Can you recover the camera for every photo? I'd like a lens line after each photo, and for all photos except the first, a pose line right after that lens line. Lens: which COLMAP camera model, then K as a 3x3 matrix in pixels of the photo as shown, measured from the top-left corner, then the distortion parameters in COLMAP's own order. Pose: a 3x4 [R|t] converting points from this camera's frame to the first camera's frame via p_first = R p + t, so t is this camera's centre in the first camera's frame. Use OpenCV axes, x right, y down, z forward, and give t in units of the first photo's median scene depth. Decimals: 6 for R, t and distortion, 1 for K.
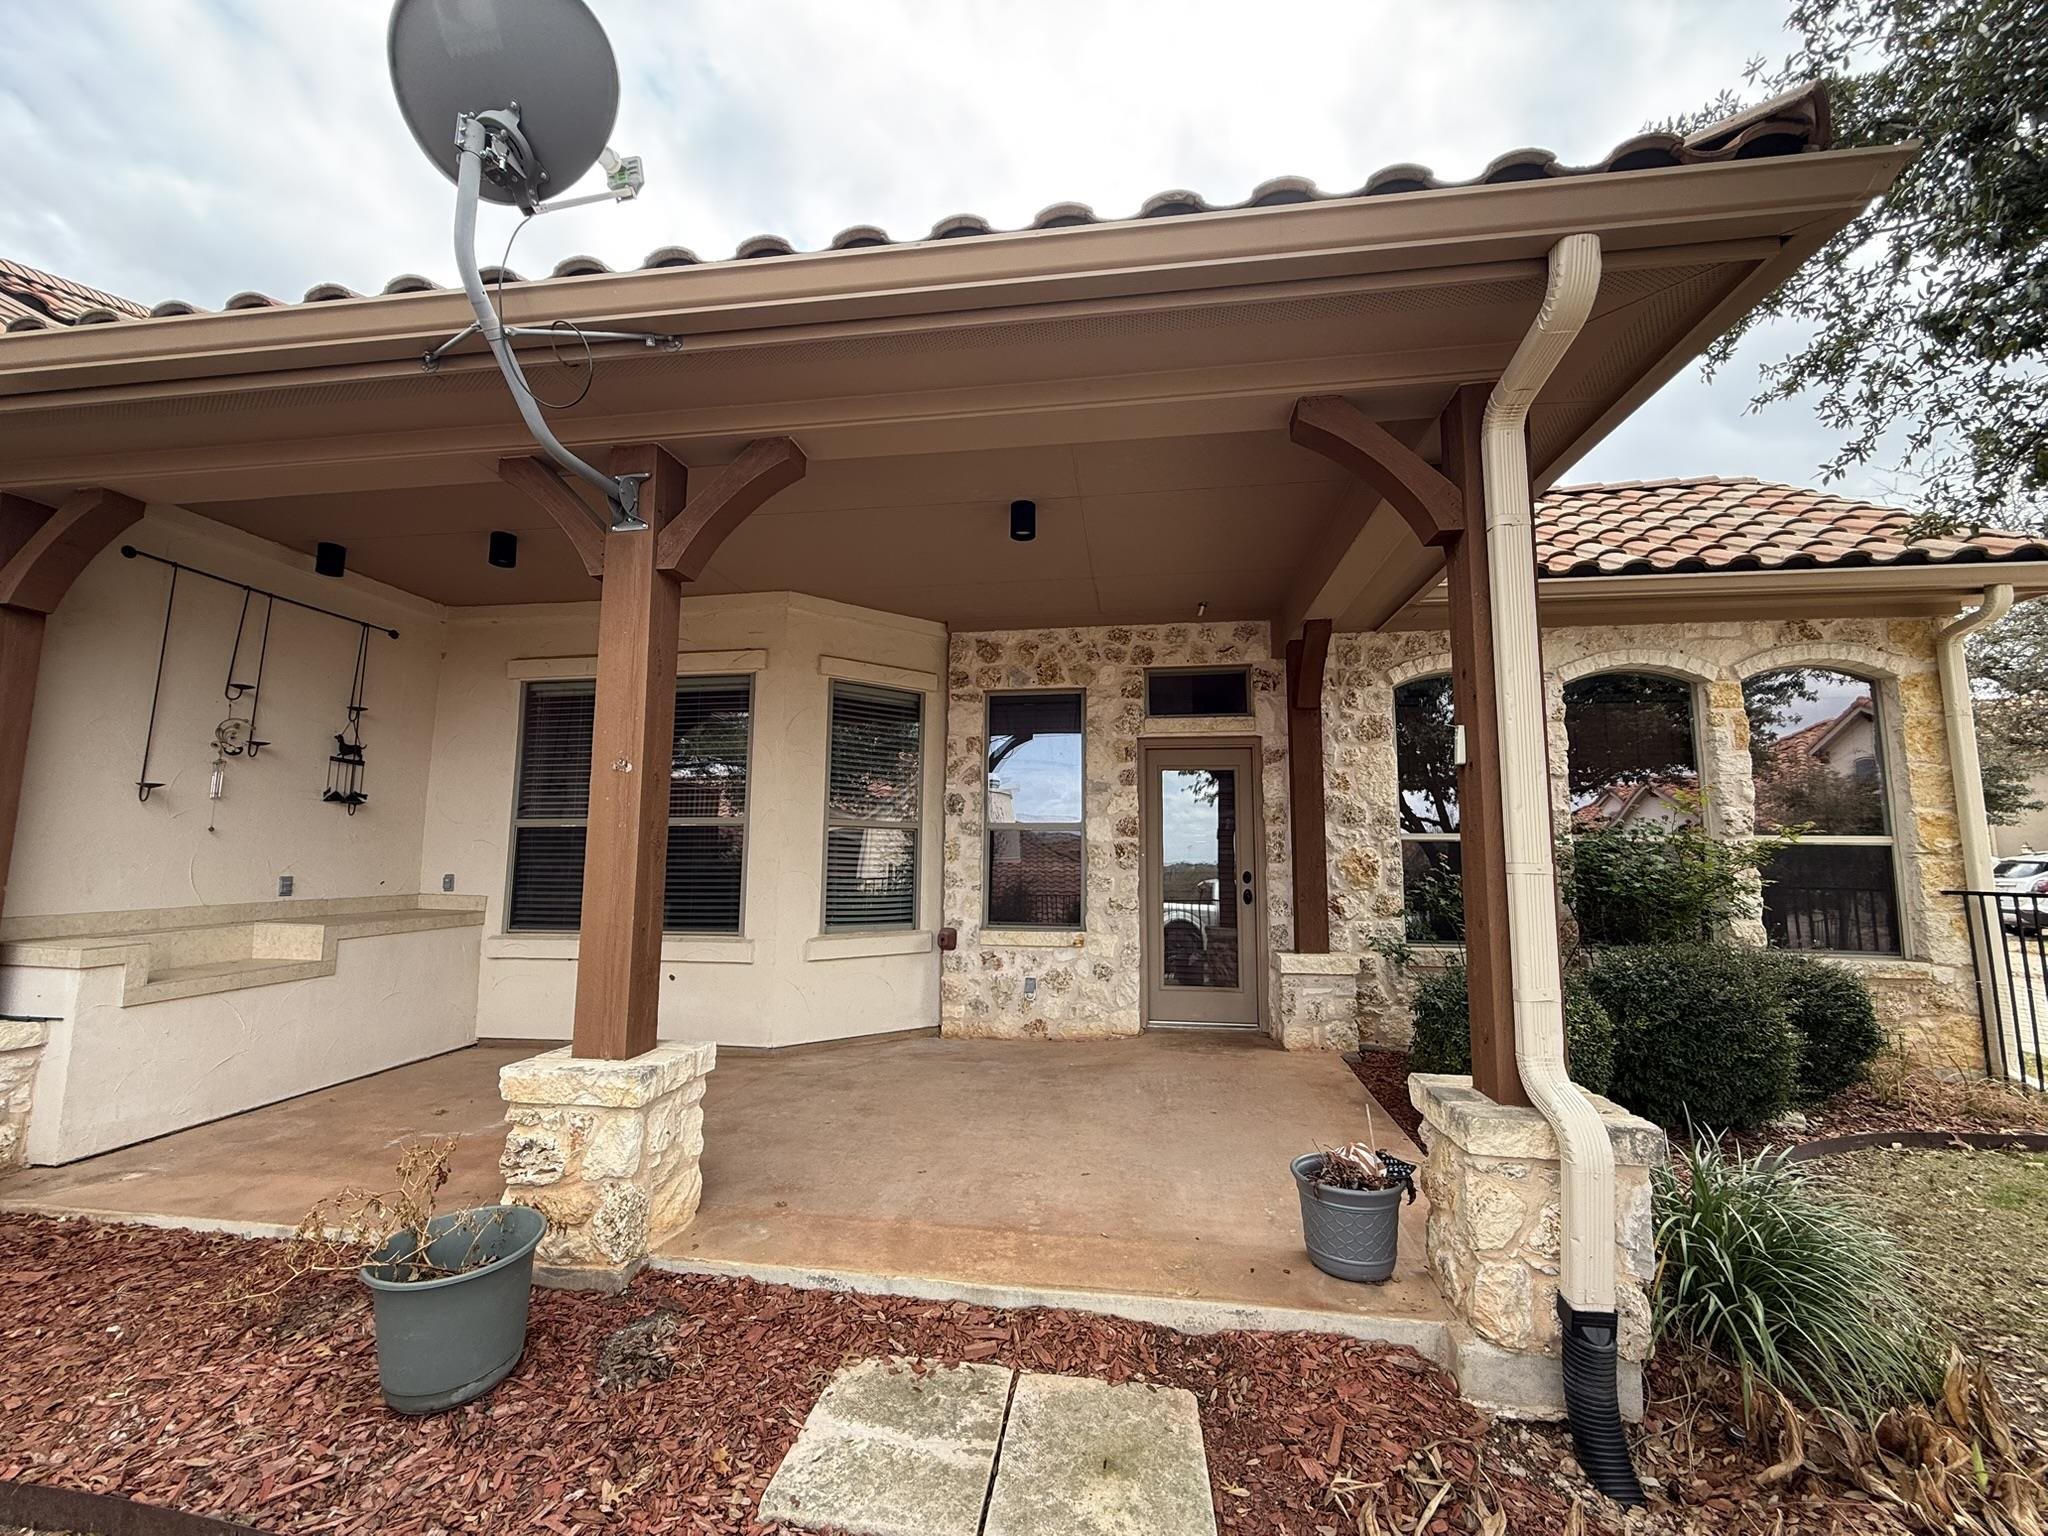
lens RADIAL K [[818.5, 0, 1023.0], [0, 818.5, 763.7], [0, 0, 1]] dist [-0.000332, 0.000224]
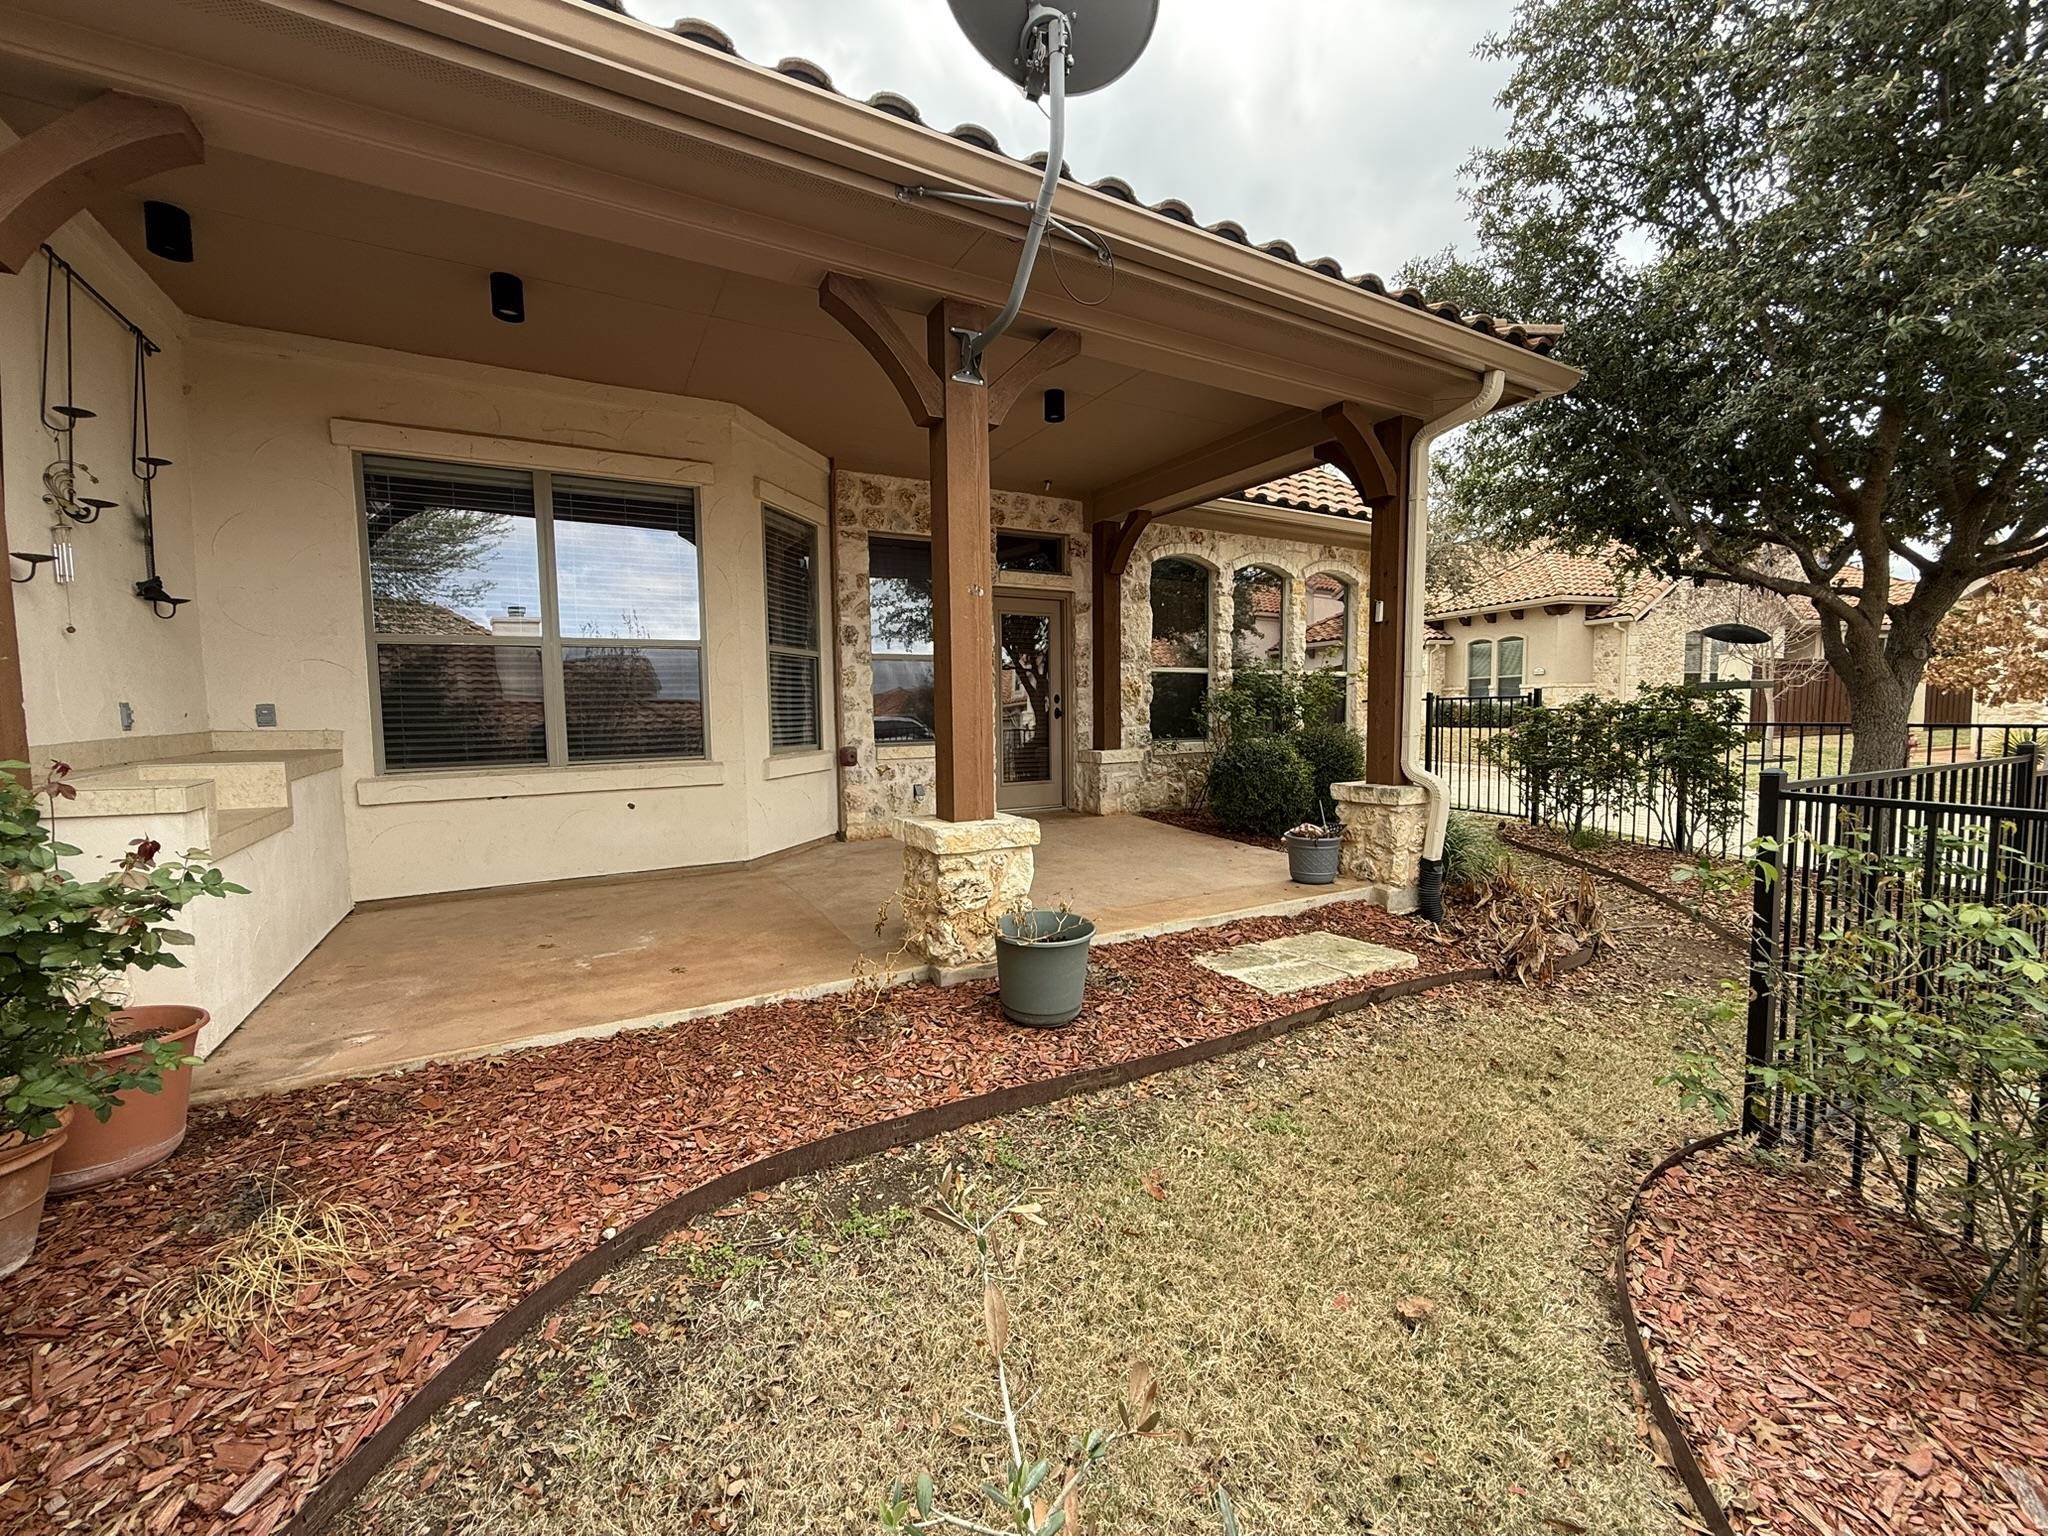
lens RADIAL K [[818.5, 0, 1027.0], [0, 818.5, 763.9], [0, 0, 1]] dist [-0.000332, 0.000224]
pose [[0.787485, -0.058973, 0.613506, -0.614641], [-0.054819, 0.984765, 0.165025, 0.026811], [-0.613891, -0.163586, 0.772255, -0.018178]]
